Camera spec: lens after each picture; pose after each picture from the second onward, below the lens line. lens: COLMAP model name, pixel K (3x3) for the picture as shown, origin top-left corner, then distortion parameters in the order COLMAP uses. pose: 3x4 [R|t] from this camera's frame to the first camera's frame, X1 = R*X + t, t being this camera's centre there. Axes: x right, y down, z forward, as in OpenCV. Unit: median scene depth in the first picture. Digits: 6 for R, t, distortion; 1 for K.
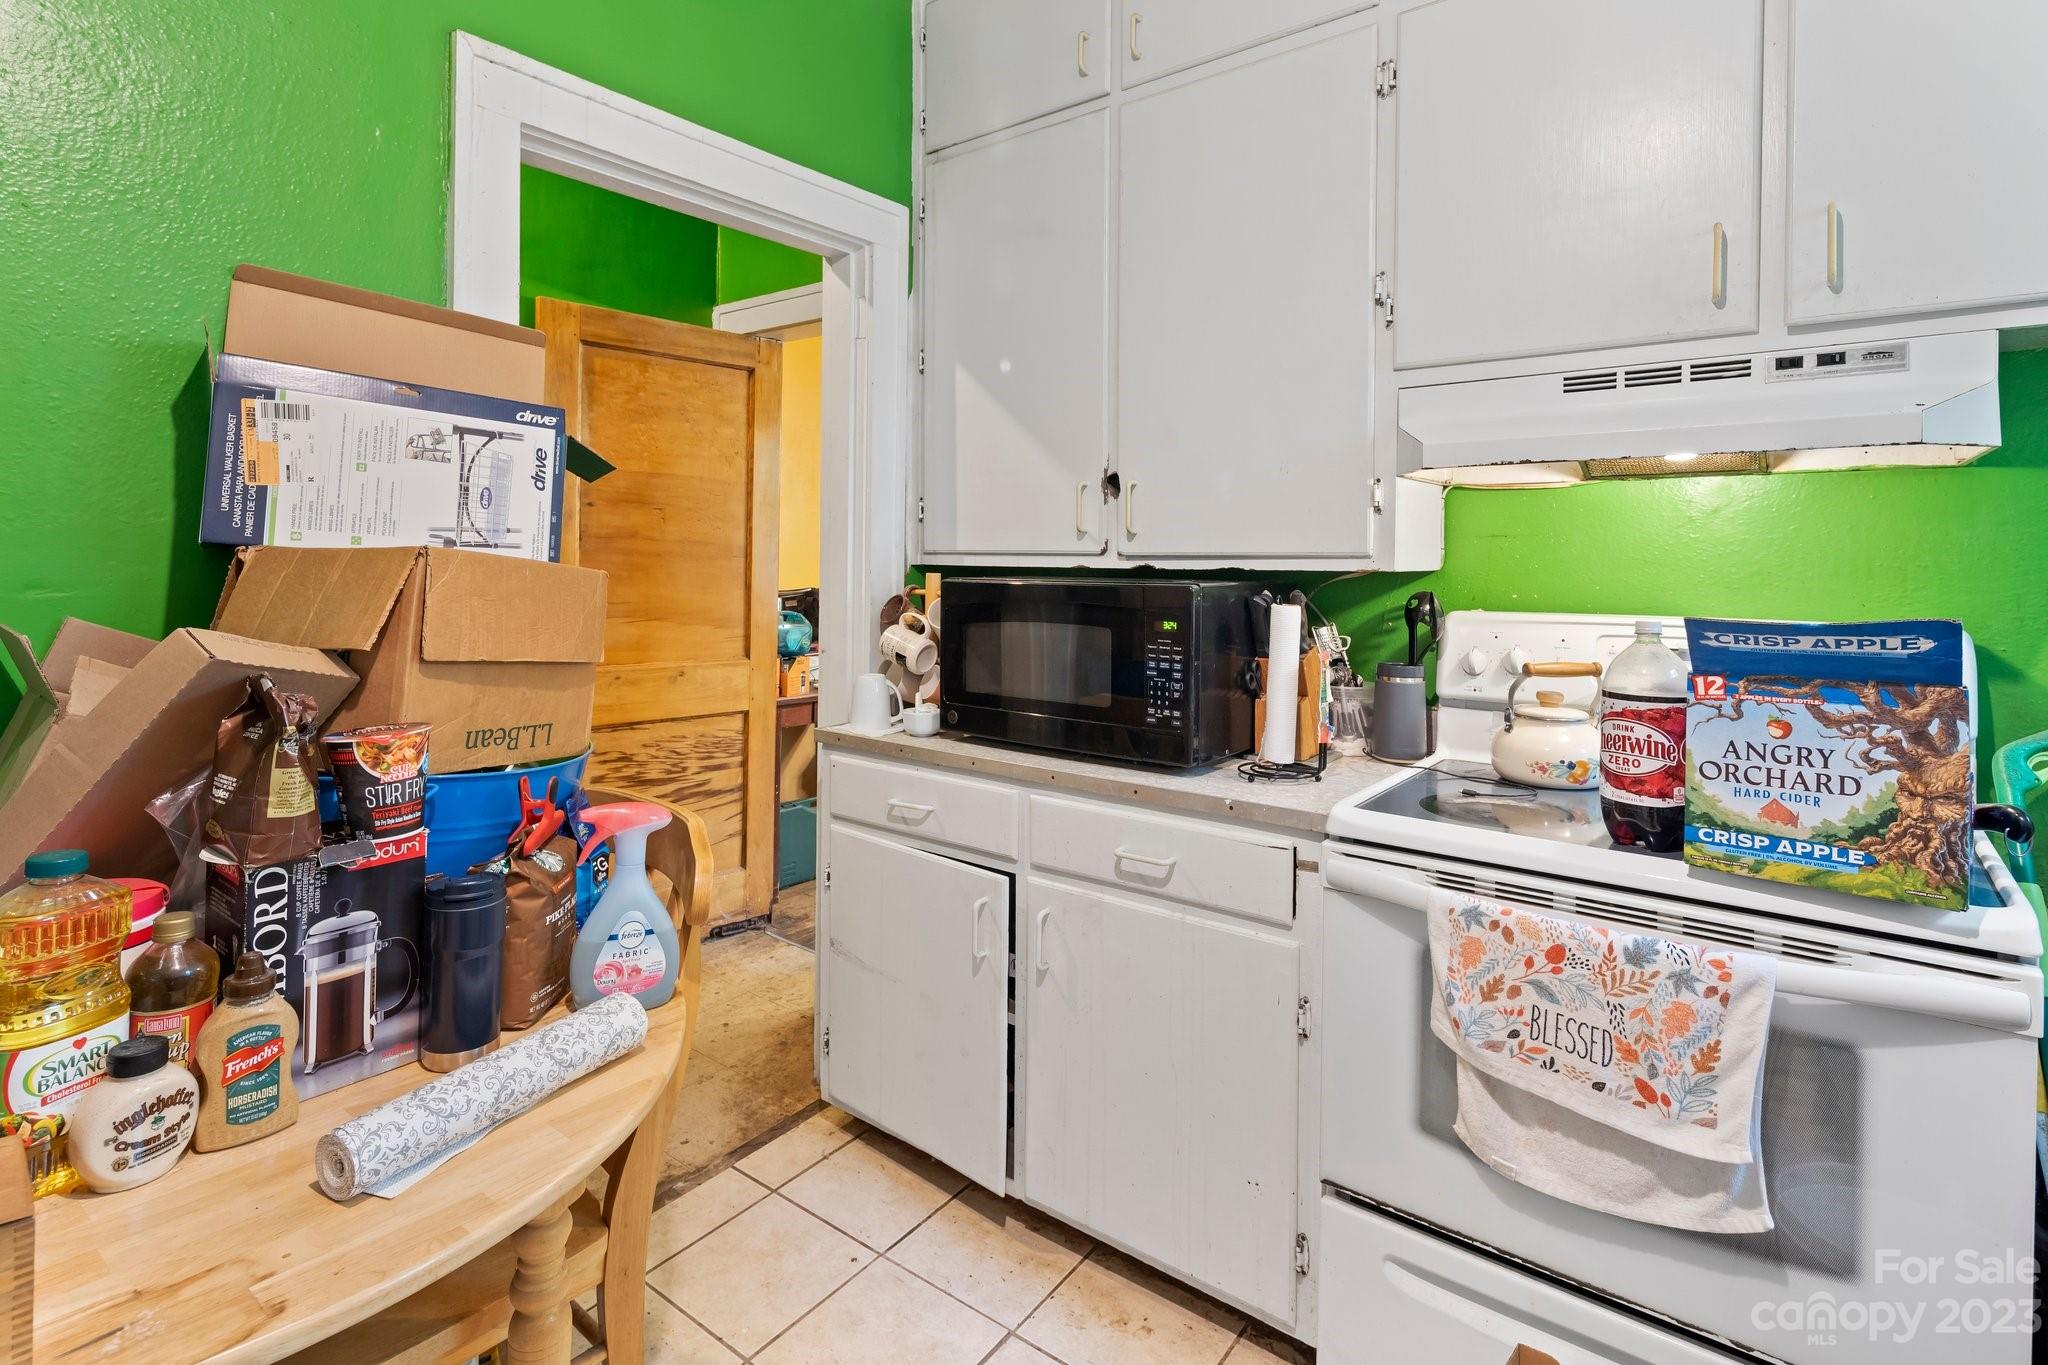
lens RADIAL K [[1006.1, 0, 1036.3], [0, 1006.1, 567.4], [0, 0, 1]] dist [0.004223, -0.000538]
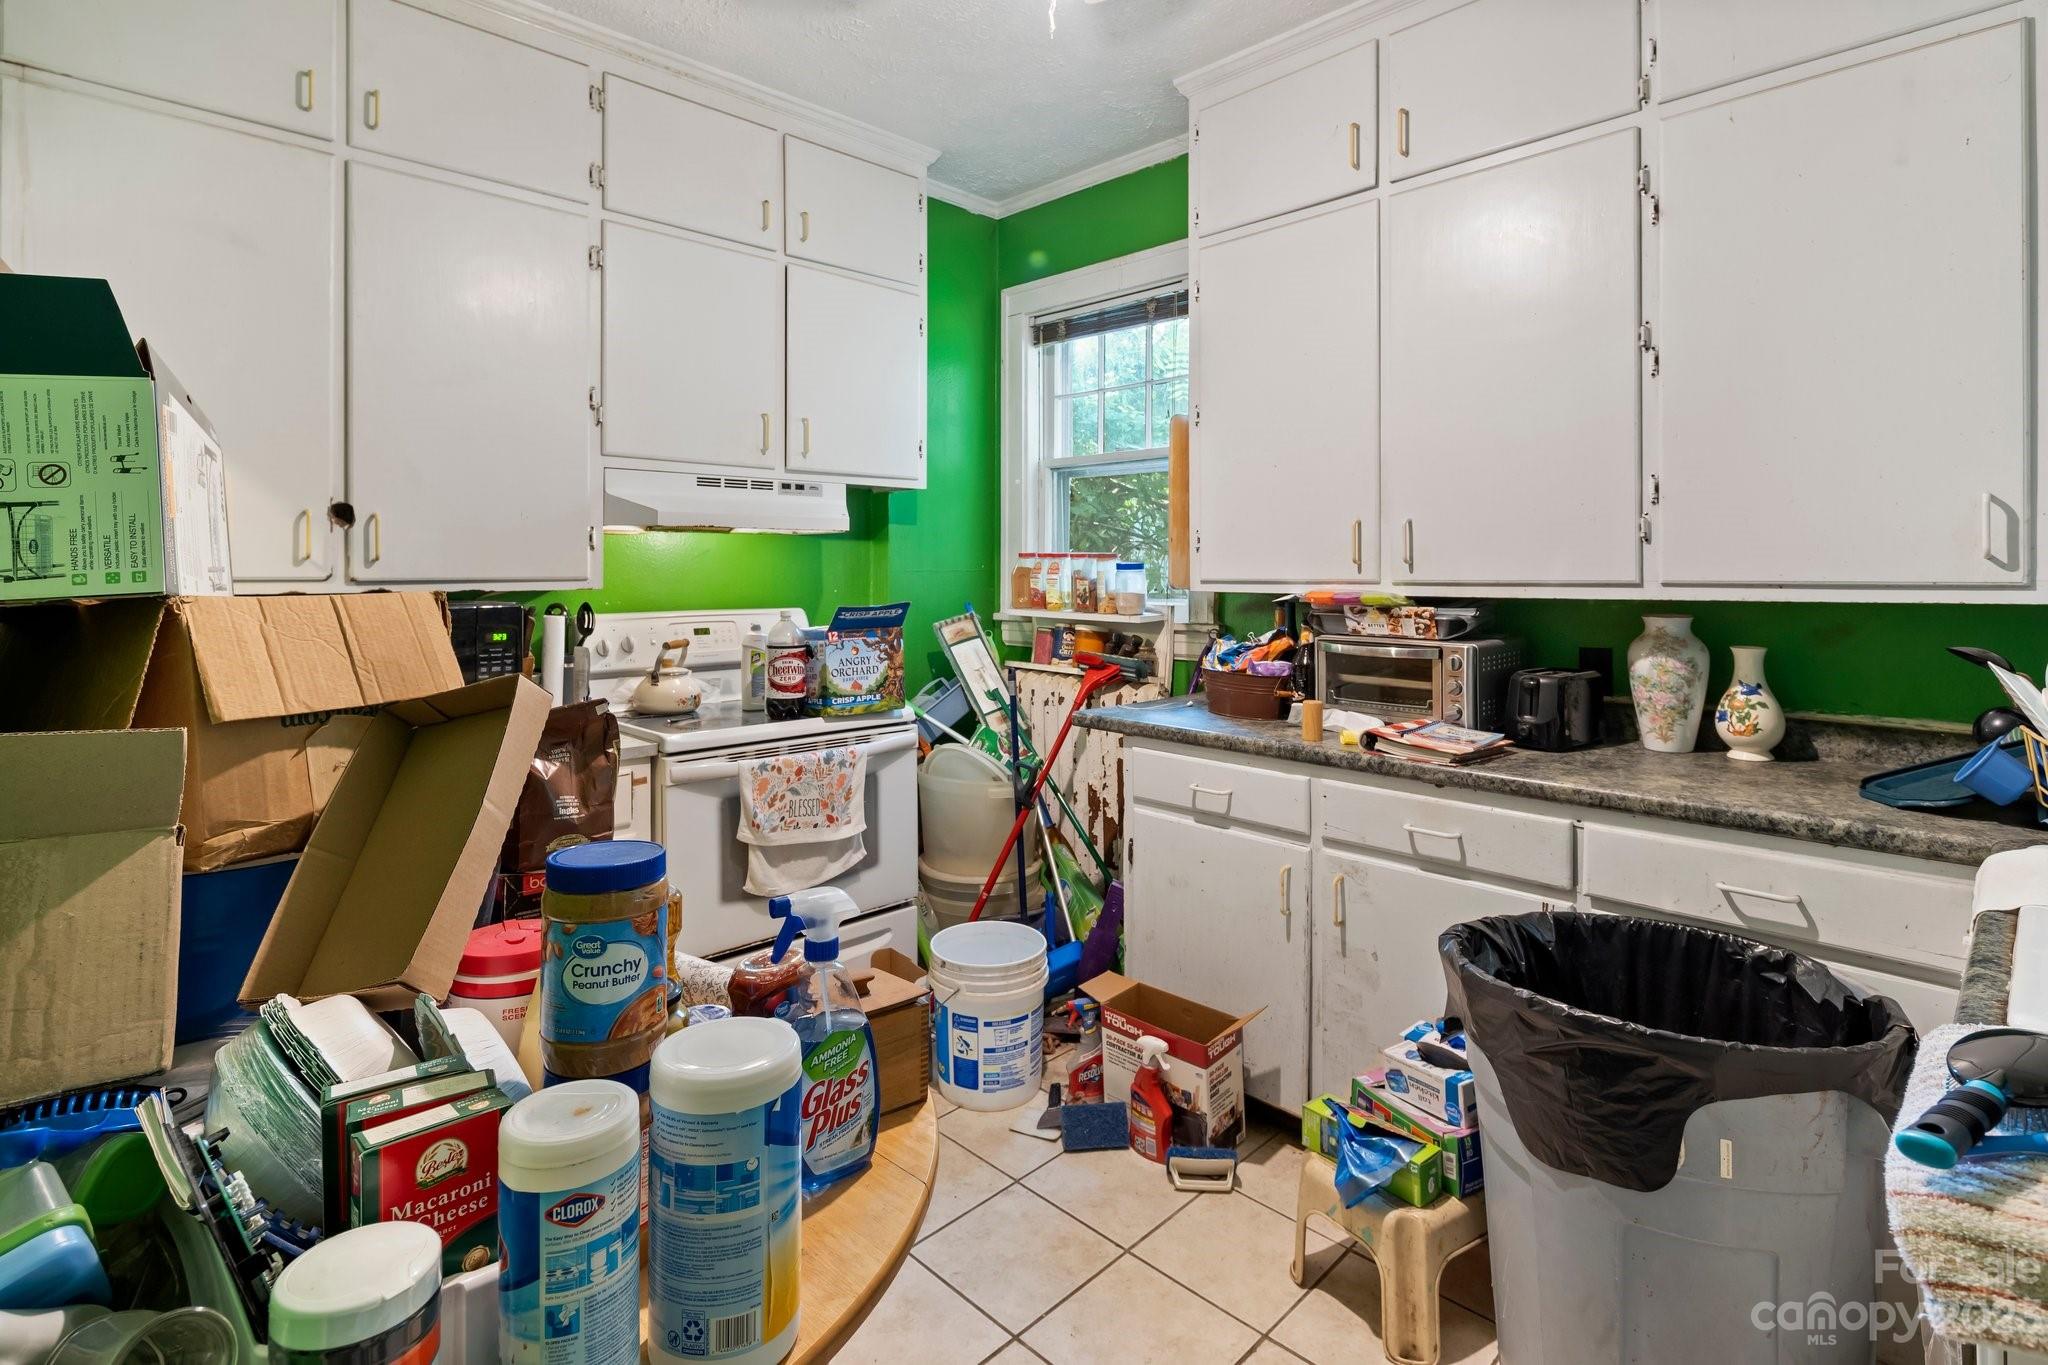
lens RADIAL K [[1006.1, 0, 1013.5], [0, 1006.1, 576.2], [0, 0, 1]] dist [0.004223, -0.000538]
pose [[0.149666, -0.009698, 0.988689, -1.421627], [0.012495, 0.999891, 0.007917, -0.028257], [-0.988658, 0.011169, 0.149771, 0.241832]]
